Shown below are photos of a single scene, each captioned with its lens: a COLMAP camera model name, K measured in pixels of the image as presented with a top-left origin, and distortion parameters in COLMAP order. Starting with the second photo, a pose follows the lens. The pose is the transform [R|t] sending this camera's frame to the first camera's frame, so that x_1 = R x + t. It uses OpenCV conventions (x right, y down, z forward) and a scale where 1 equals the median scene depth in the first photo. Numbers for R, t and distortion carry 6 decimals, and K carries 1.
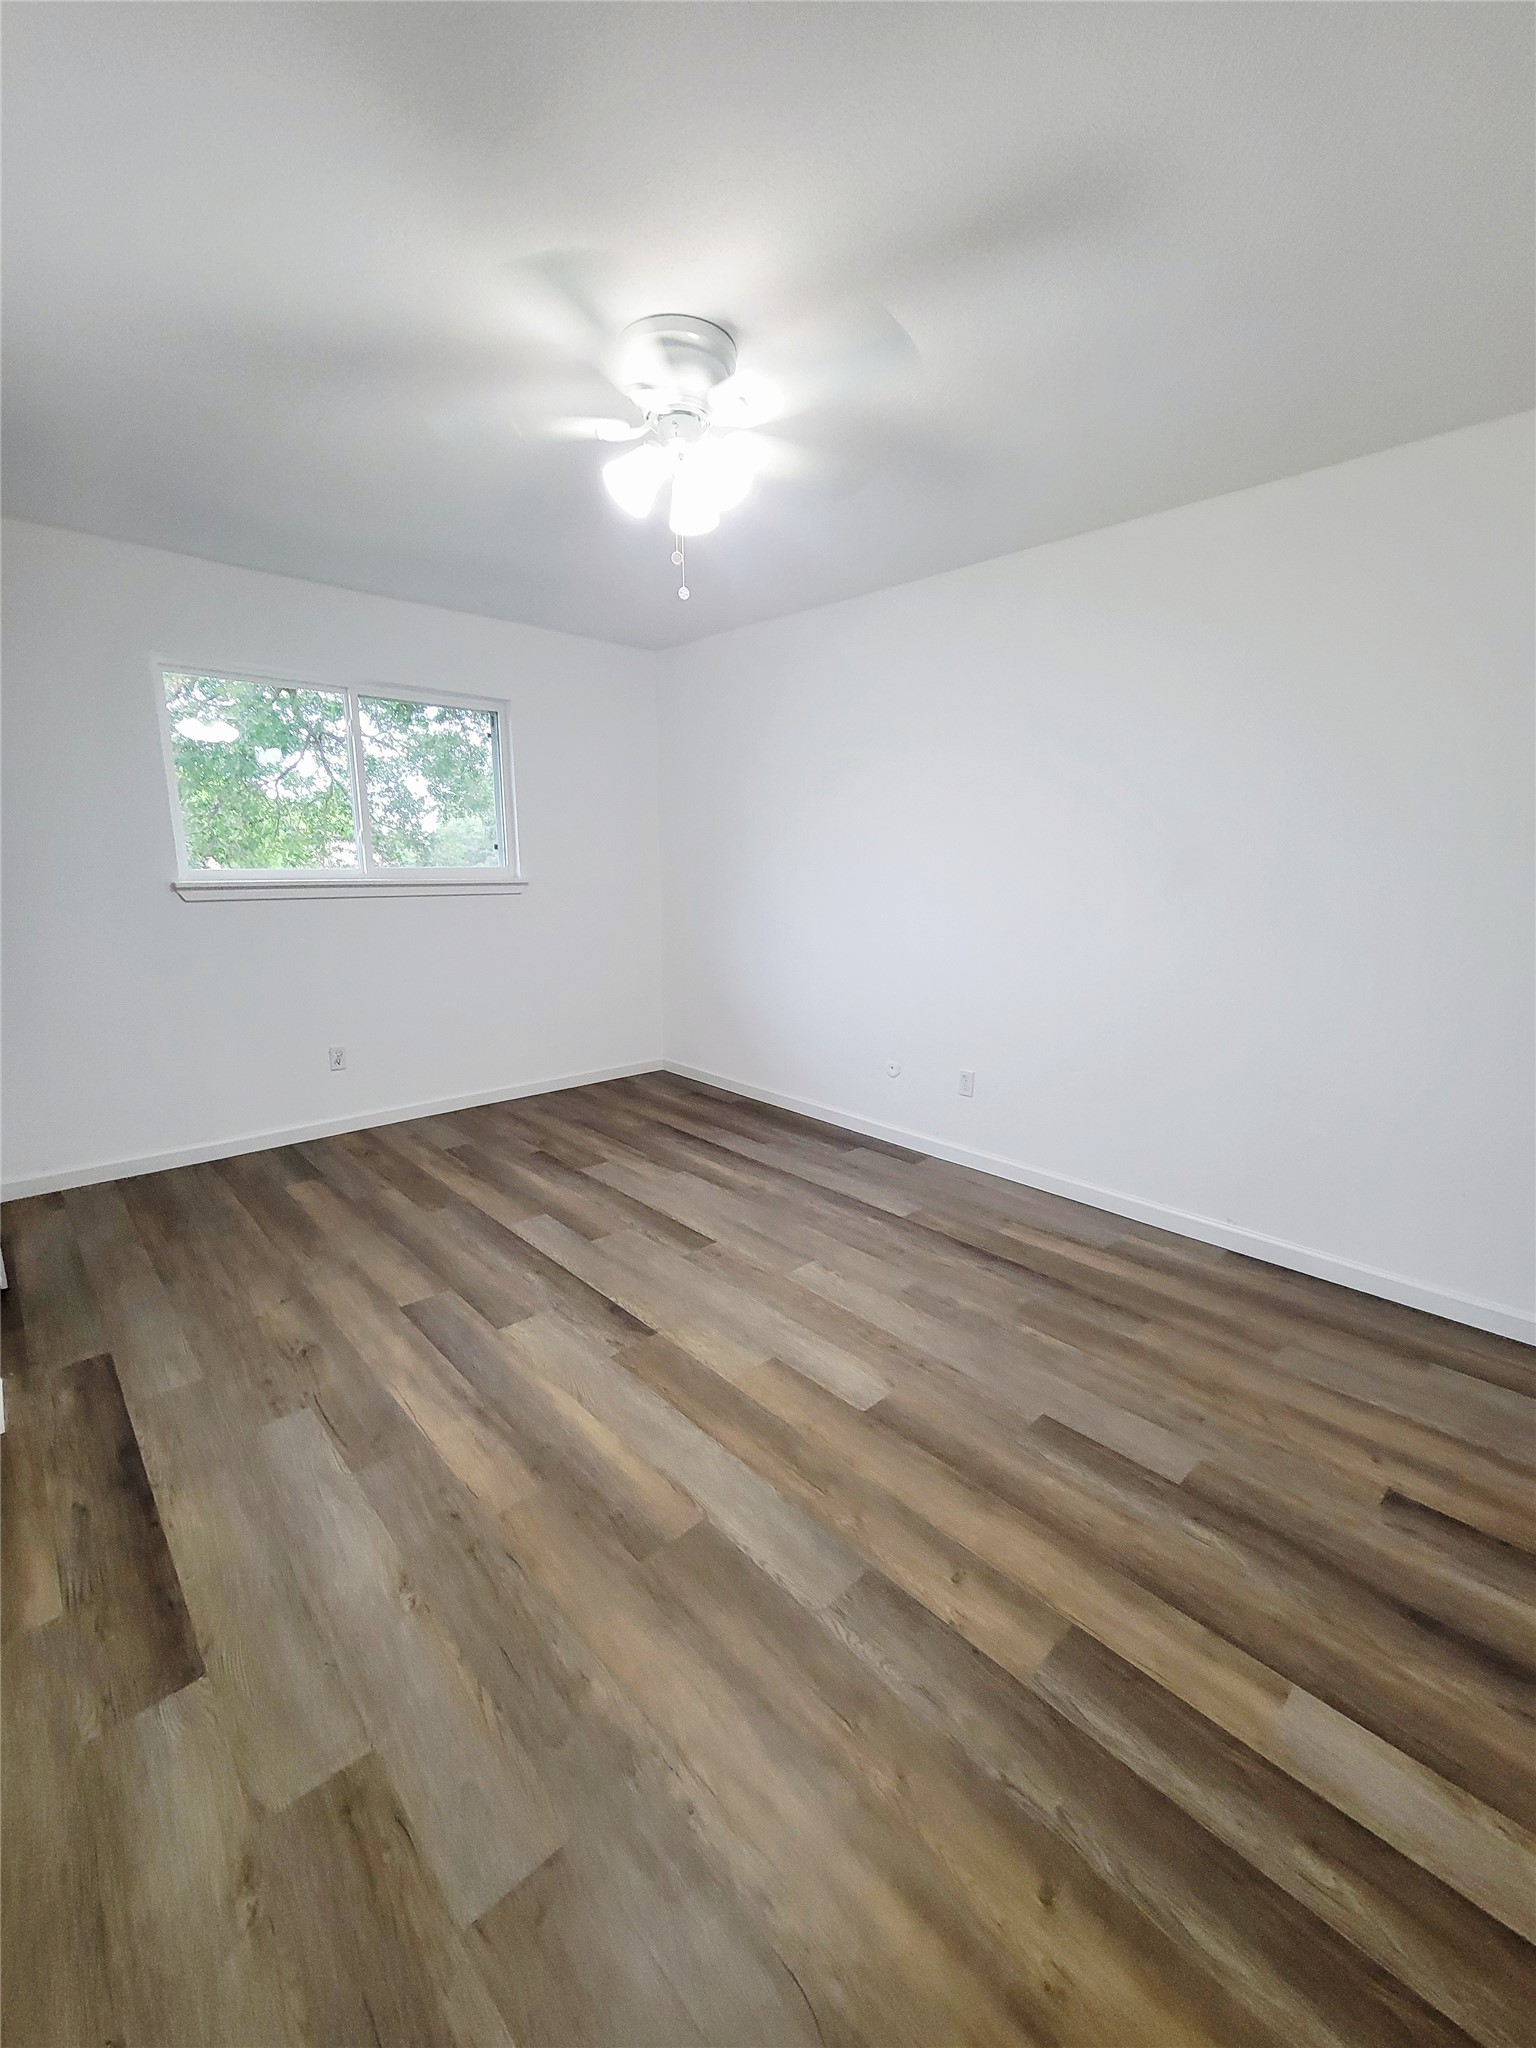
lens RADIAL K [[834.7, 0, 768.0], [0, 834.7, 1024.0], [0, 0, 1]] dist [0.001279, -0.000037]
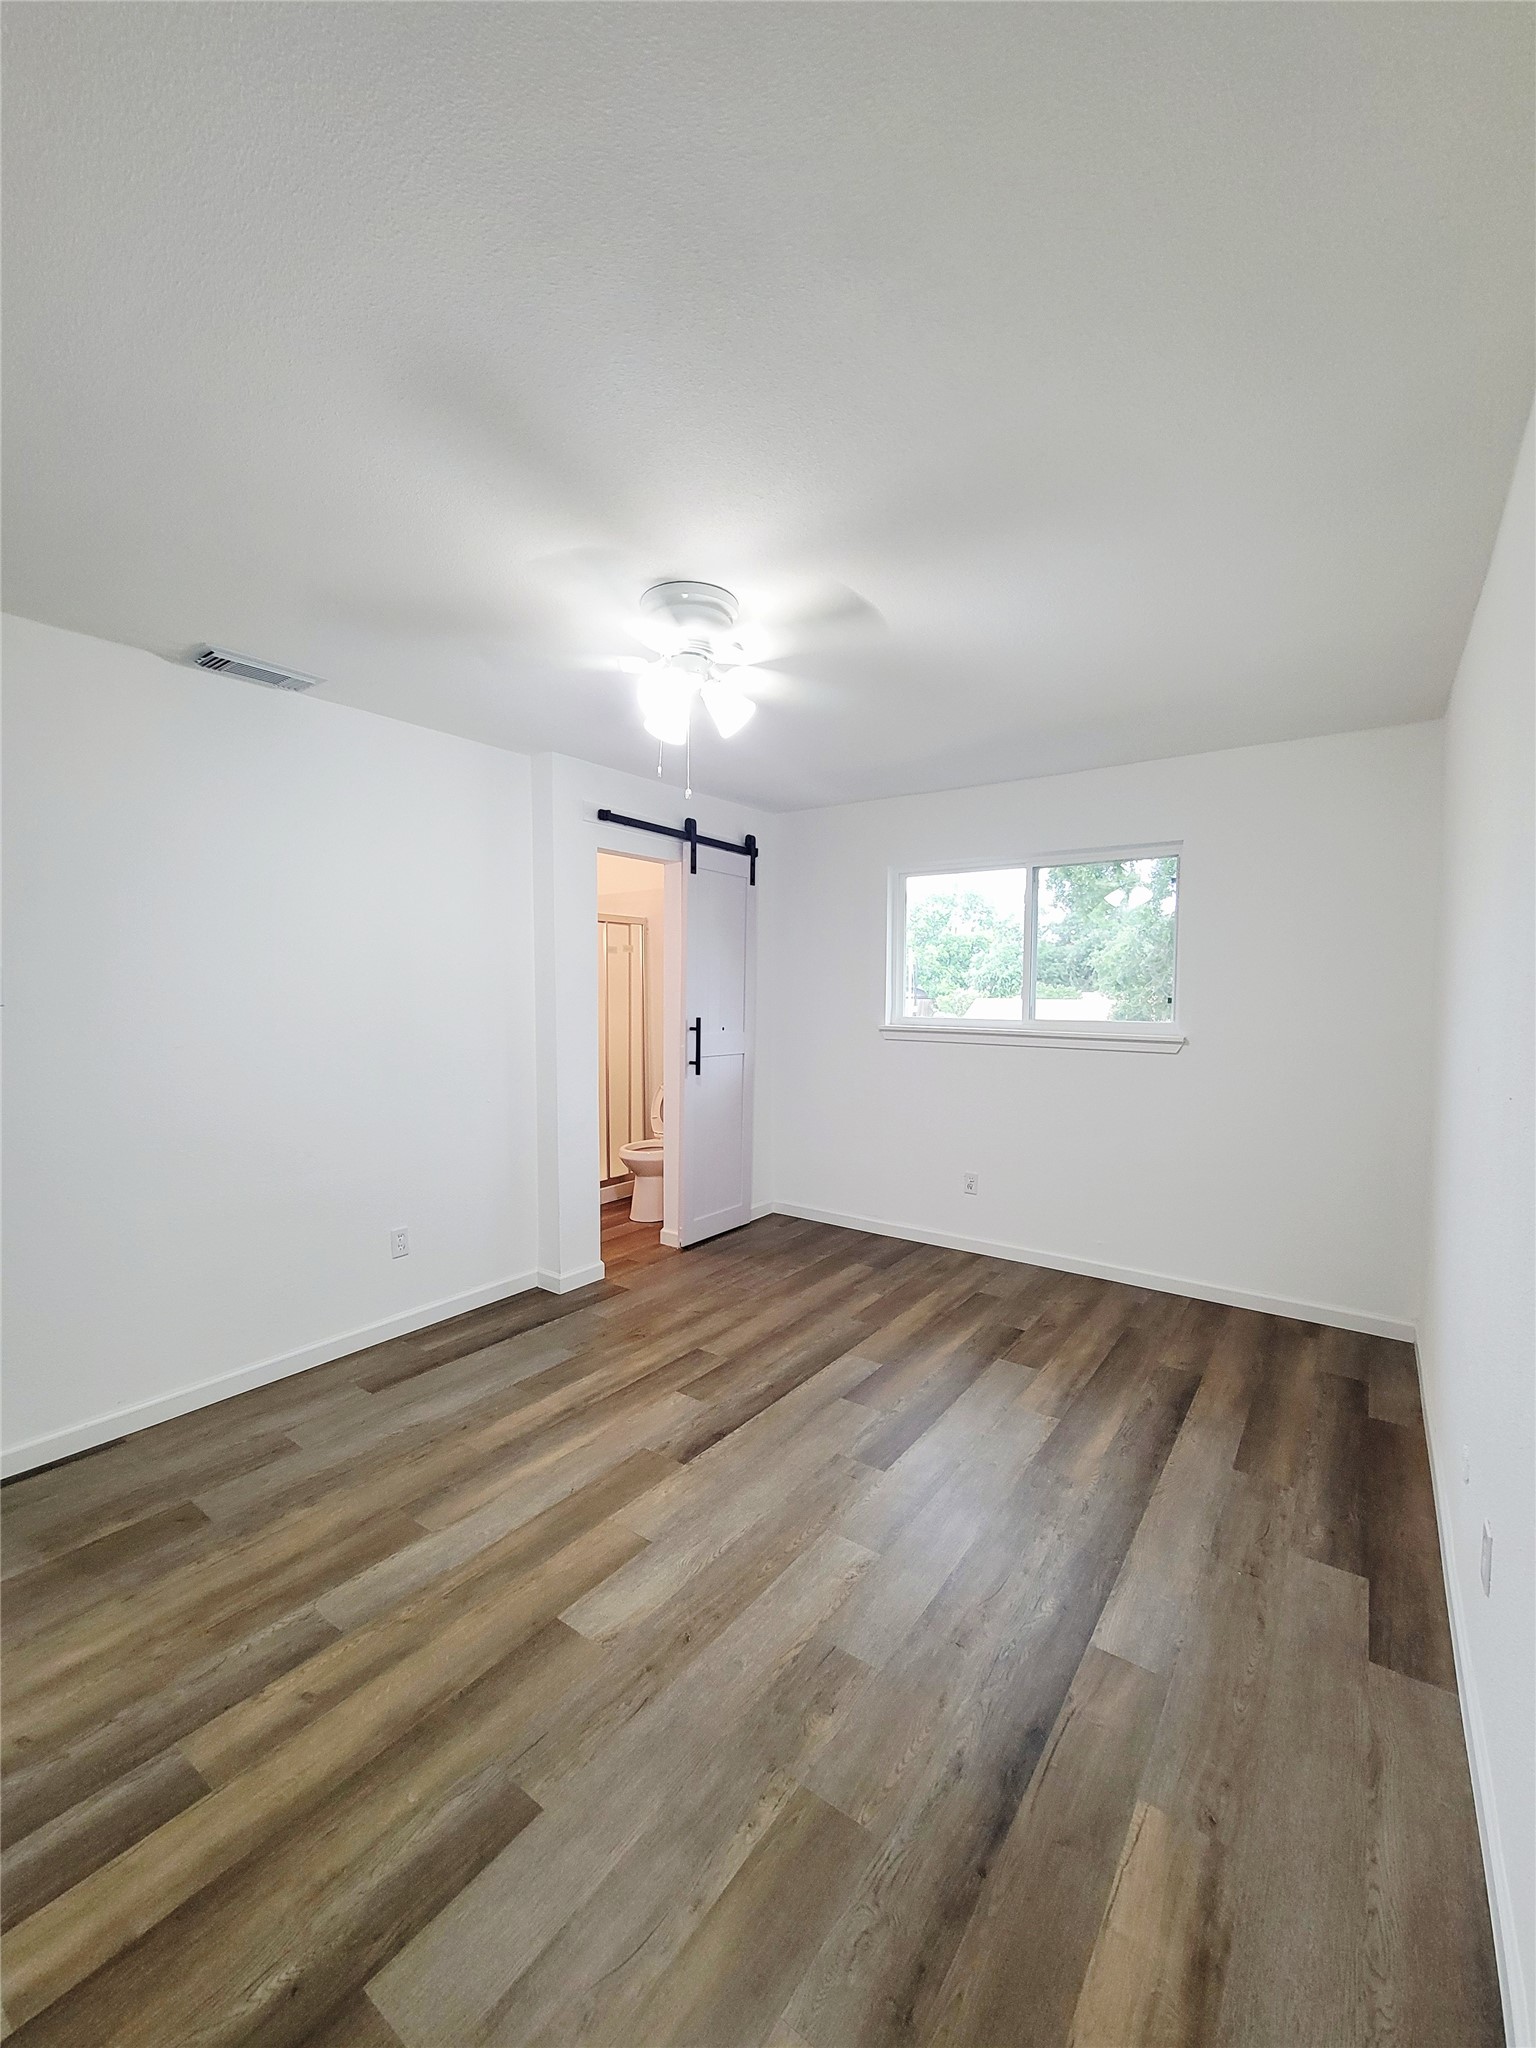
lens RADIAL K [[834.1, 0, 768.0], [0, 834.1, 1024.0], [0, 0, 1]] dist [-0.001837, -0.000827]
pose [[0.190486, 0.038113, -0.980950, 0.777566], [-0.202308, 0.979321, -0.001235, -0.165084], [0.960618, 0.198689, 0.194258, 0.689924]]
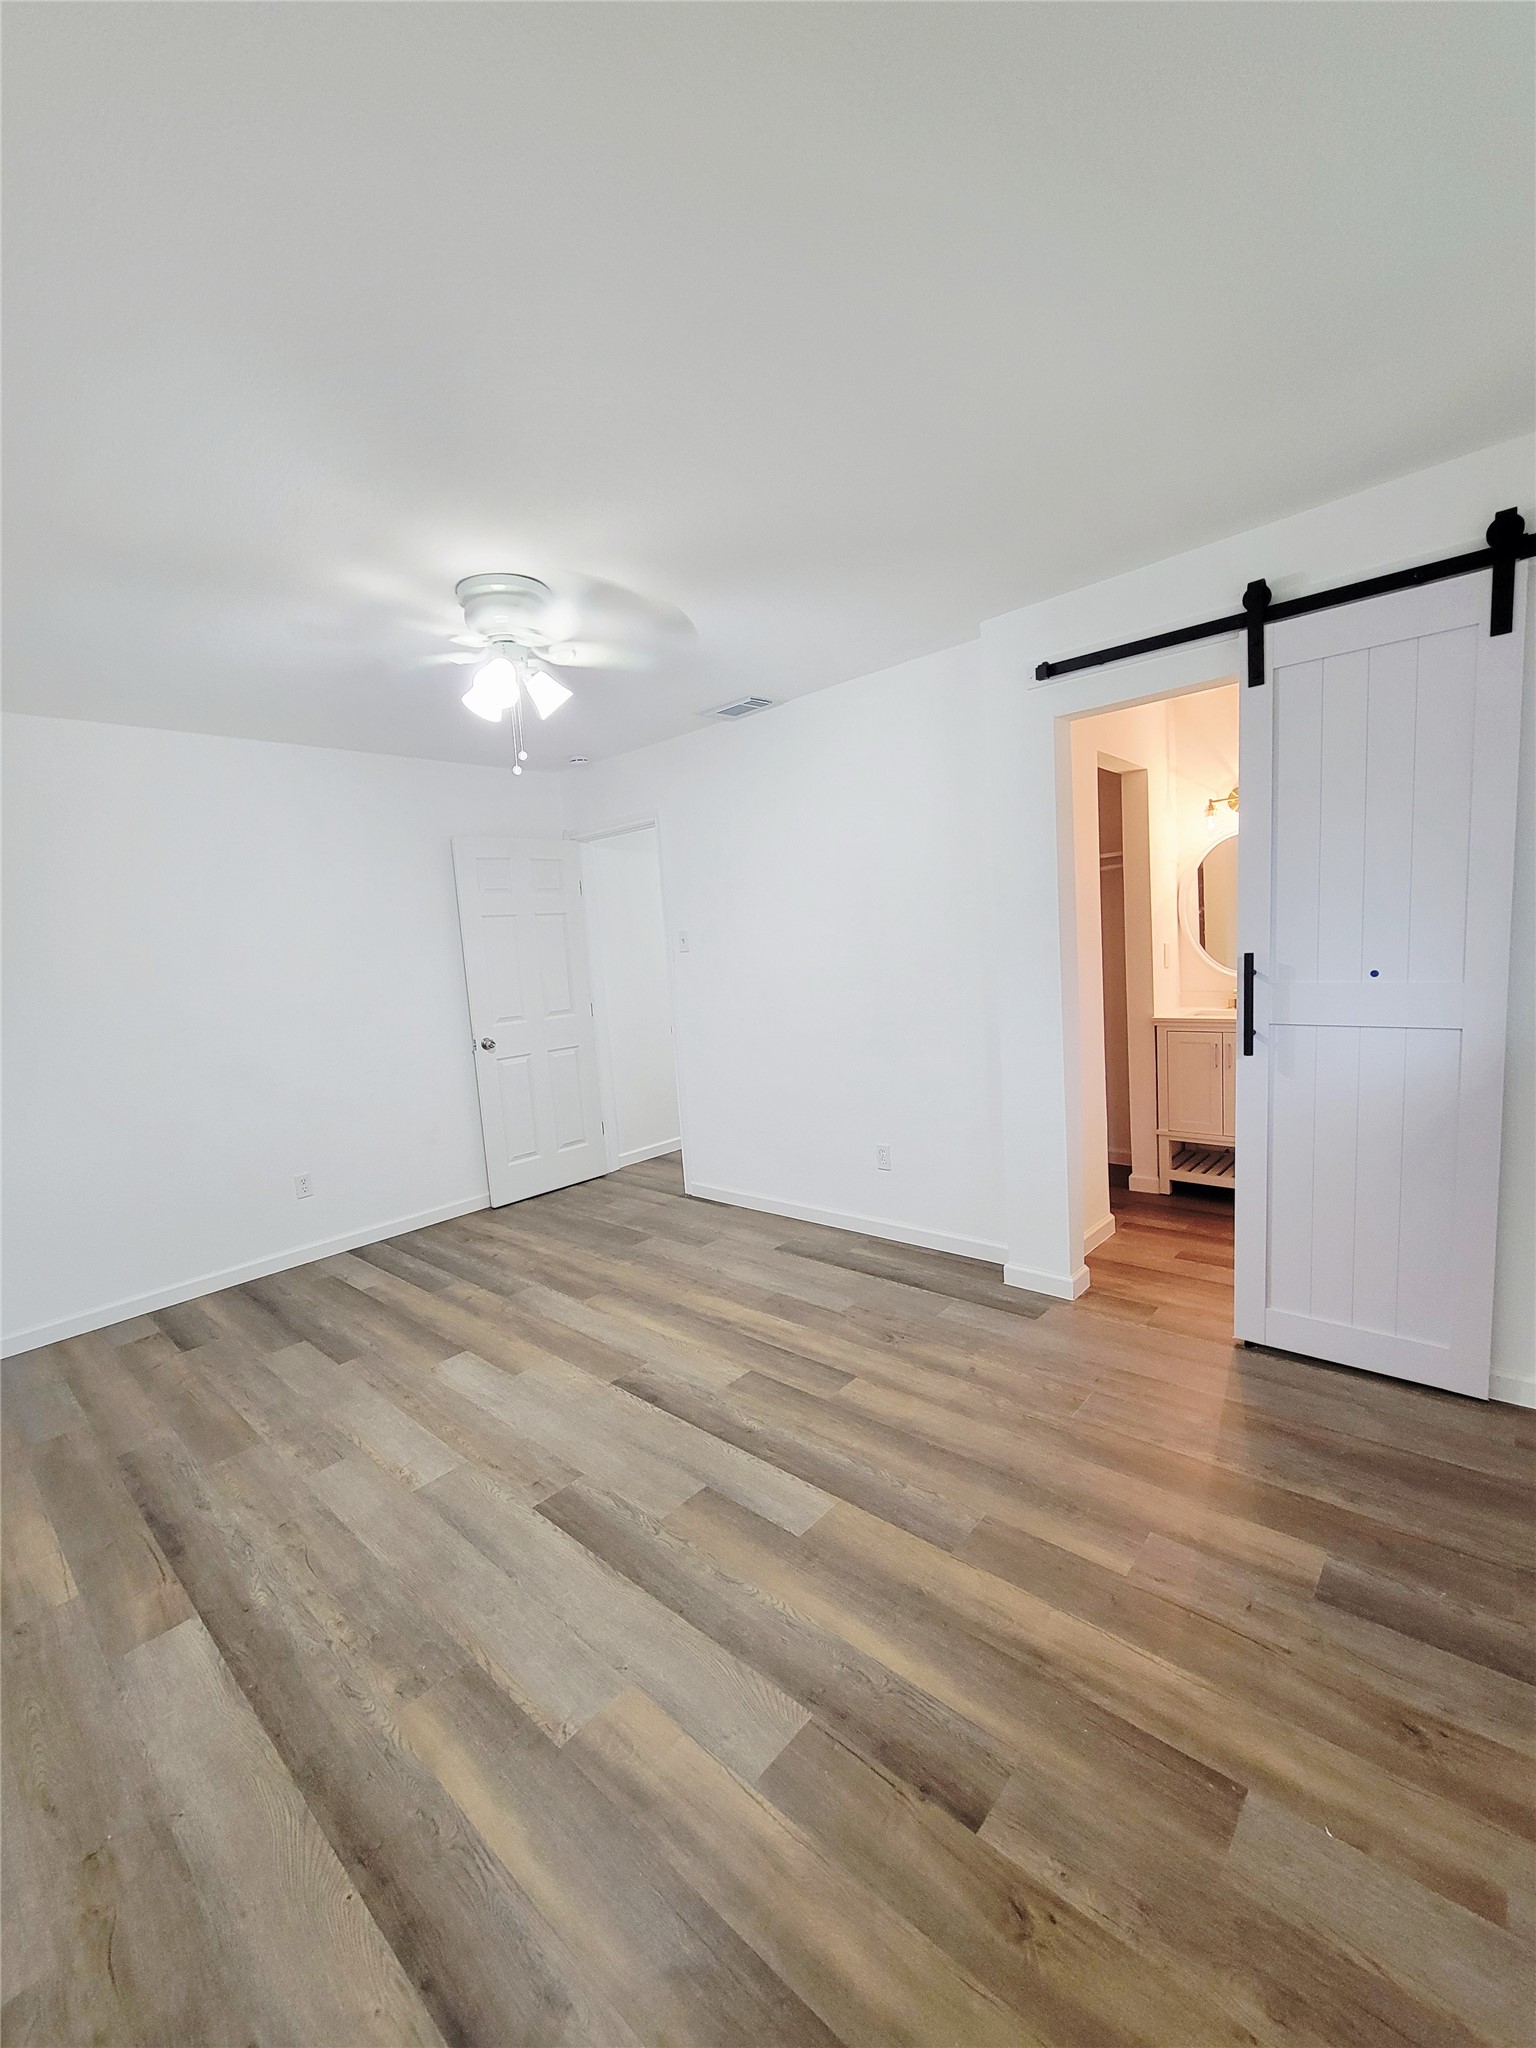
lens RADIAL K [[844.5, 0, 768.0], [0, 844.5, 1024.0], [0, 0, 1]] dist [0.000201, -0.003402]
pose [[-0.995178, 0.070040, -0.068665, -0.263061], [0.046362, 0.952823, 0.299965, -0.376402], [0.086435, 0.295335, -0.951476, 1.721597]]
